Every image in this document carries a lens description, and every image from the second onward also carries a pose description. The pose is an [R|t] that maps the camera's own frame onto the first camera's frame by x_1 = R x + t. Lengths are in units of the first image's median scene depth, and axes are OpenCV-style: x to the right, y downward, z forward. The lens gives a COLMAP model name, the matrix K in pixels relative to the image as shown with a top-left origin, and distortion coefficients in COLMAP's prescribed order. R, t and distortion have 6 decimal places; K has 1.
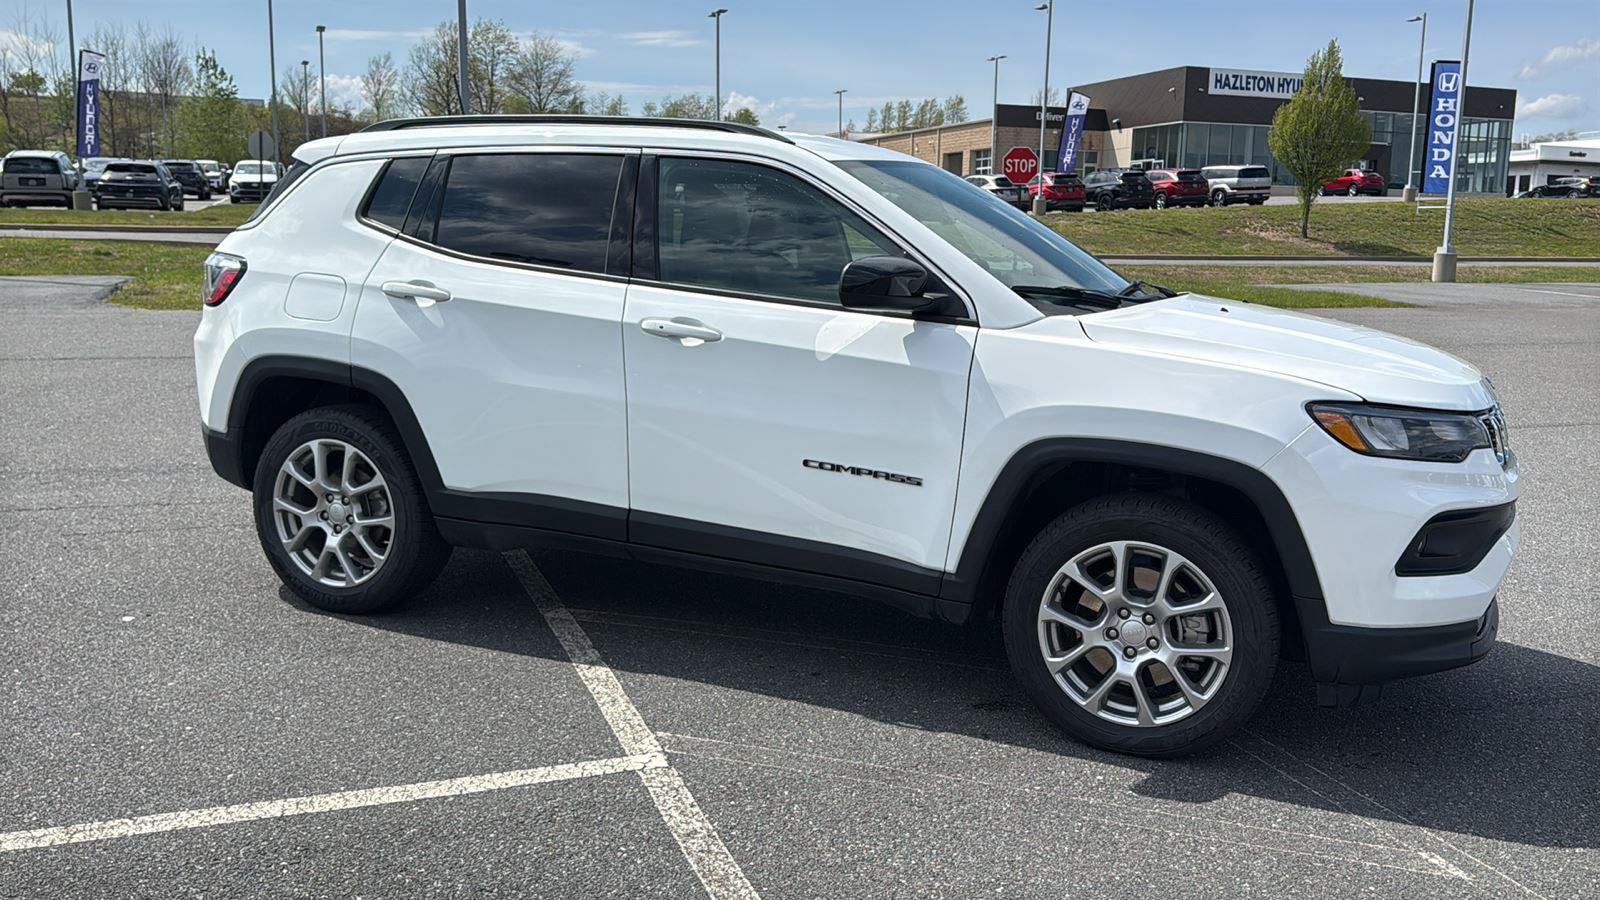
lens RADIAL K [[1335.0, 0, 800.0], [0, 1335.0, 450.0], [0, 0, 1]] dist [0.167692, -0.341573]
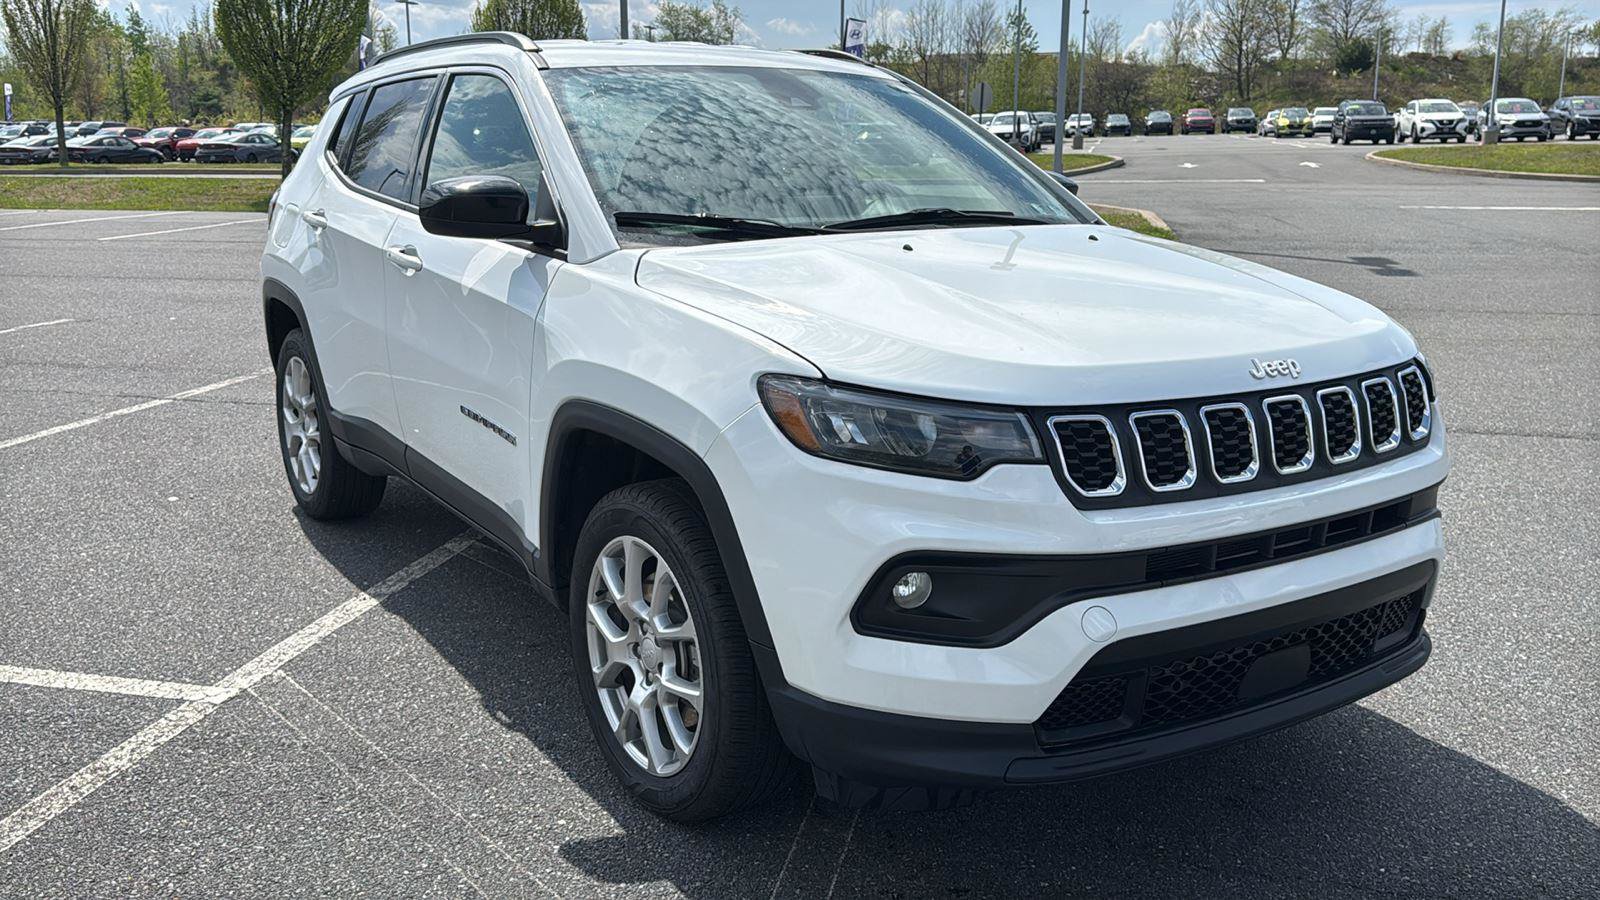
lens RADIAL K [[1326.2, 0, 762.5], [0, 1326.2, 444.6], [0, 0, 1]] dist [0.092983, -0.132166]
pose [[0.831842, 0.093766, -0.547034, 0.619521], [-0.072857, 0.995545, 0.059855, -0.032571], [0.550209, -0.009935, 0.834968, 0.336622]]
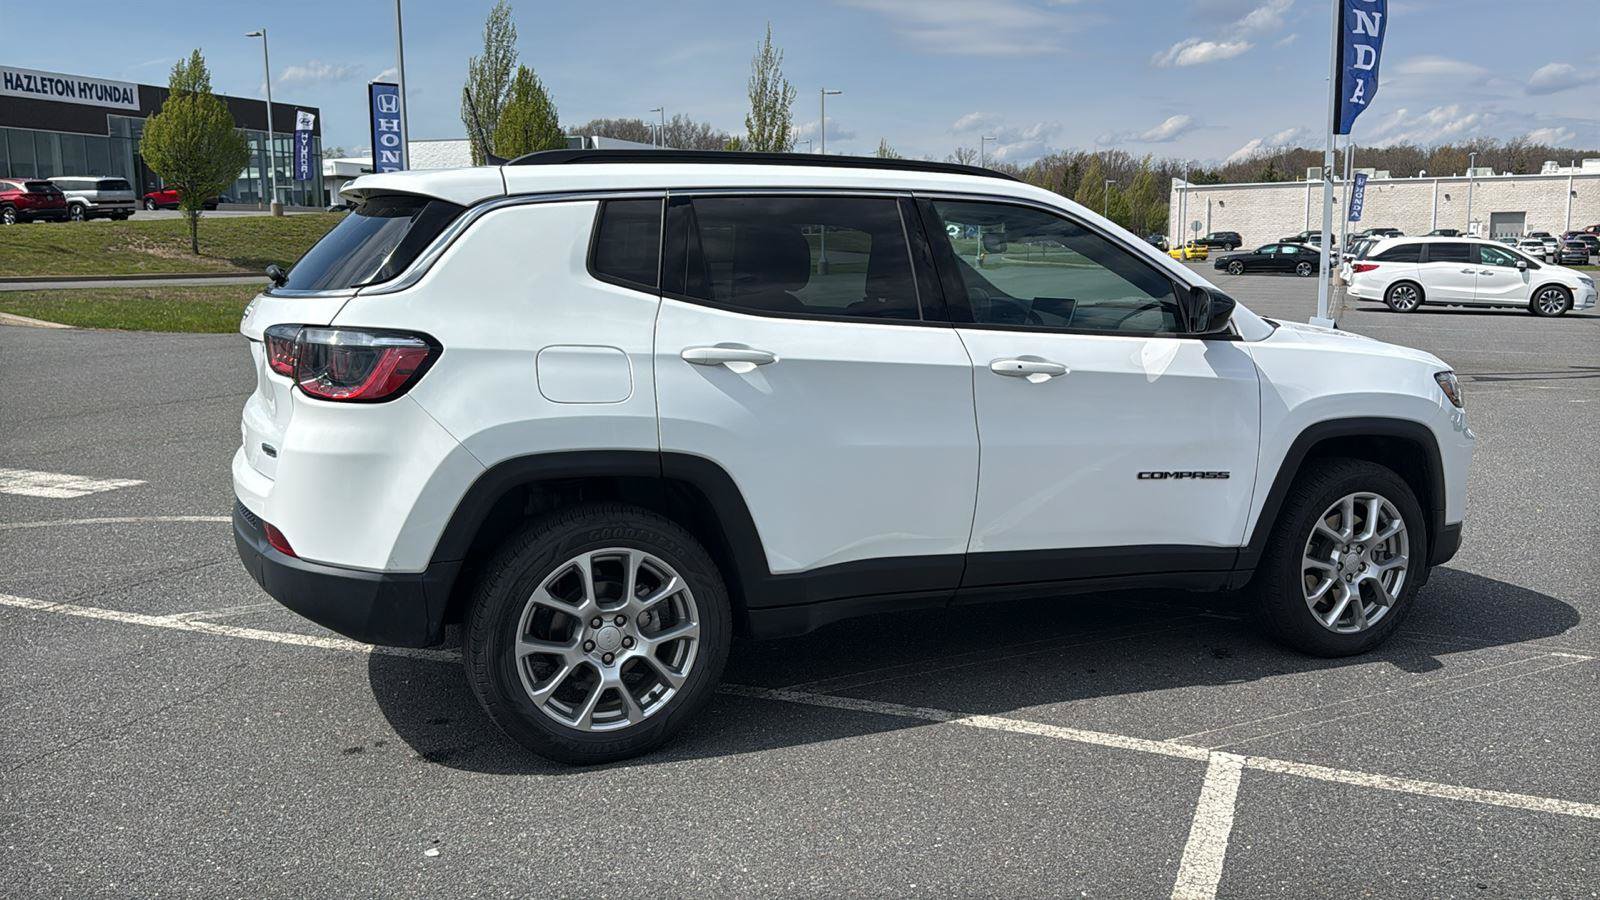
lens RADIAL K [[1374.5, 0, 800.0], [0, 1374.5, 450.0], [0, 0, 1]] dist [0.177191, -0.330130]
pose [[0.673093, -0.129930, 0.728055, -0.950055], [0.139989, 0.989033, 0.047084, -0.097670], [-0.726188, 0.070228, 0.683900, 0.386854]]
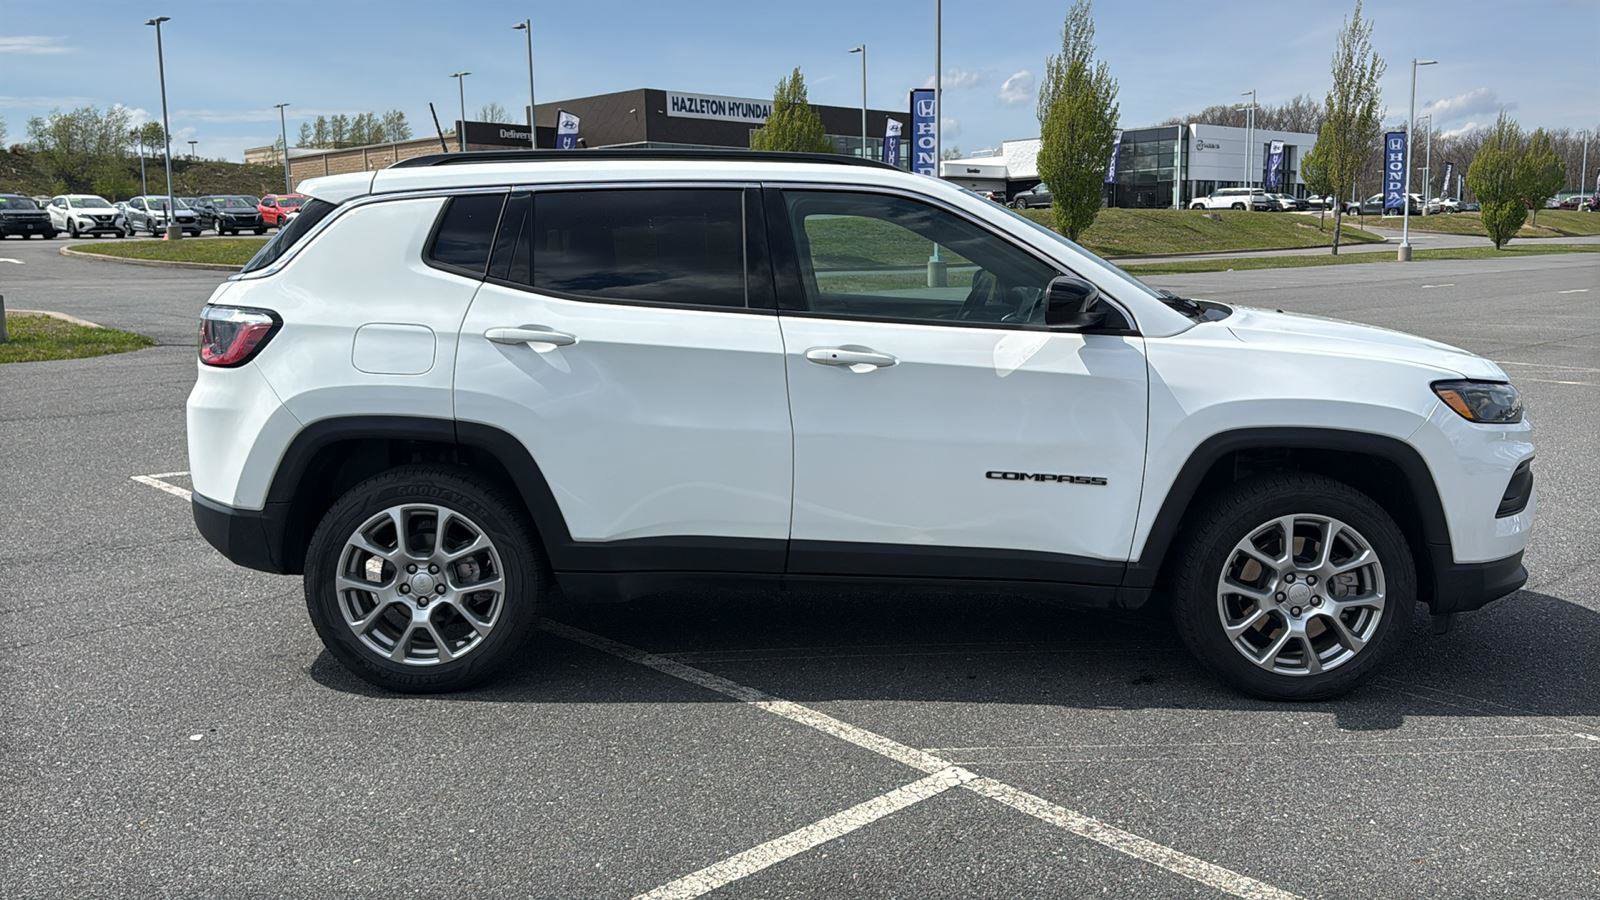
lens RADIAL K [[1350.9, 0, 789.1], [0, 1350.9, 424.7], [0, 0, 1]] dist [0.182326, -0.337992]
pose [[0.925466, -0.080392, 0.370202, -0.498119], [0.092485, 0.995601, -0.015003, -0.026174], [-0.367368, 0.048123, 0.928830, 0.055940]]
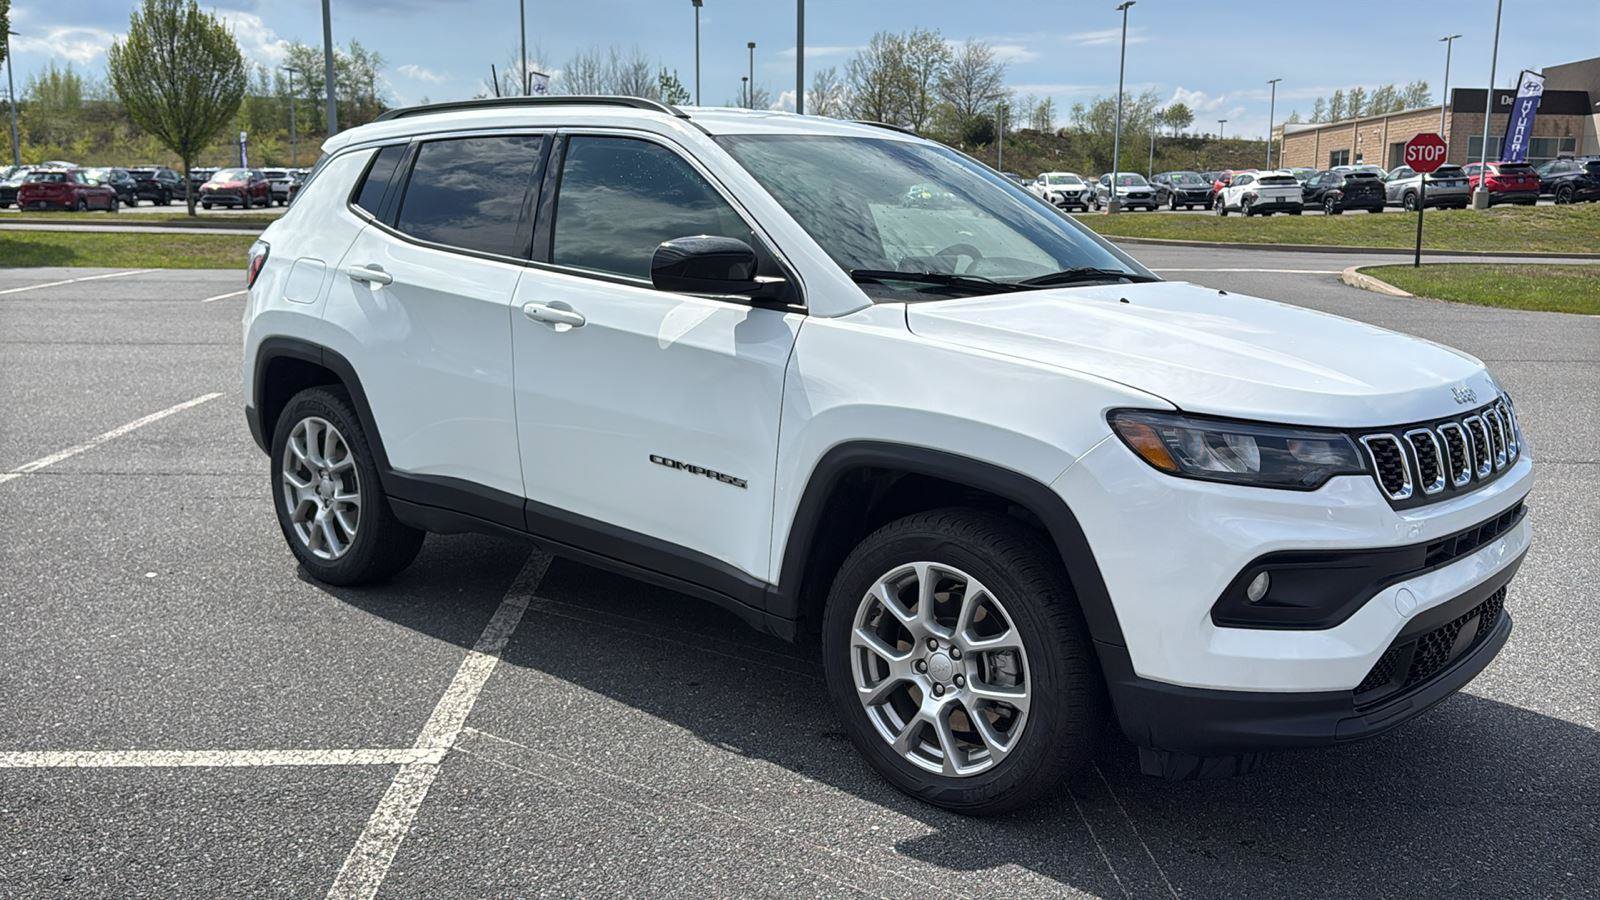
lens RADIAL K [[1326.3, 0, 810.0], [0, 1326.3, 465.6], [0, 0, 1]] dist [0.150220, -0.285162]
pose [[0.954293, 0.046018, -0.295307, 0.359077], [-0.042975, 0.998935, 0.016790, -0.005070], [0.295765, -0.003332, 0.955255, 0.131937]]
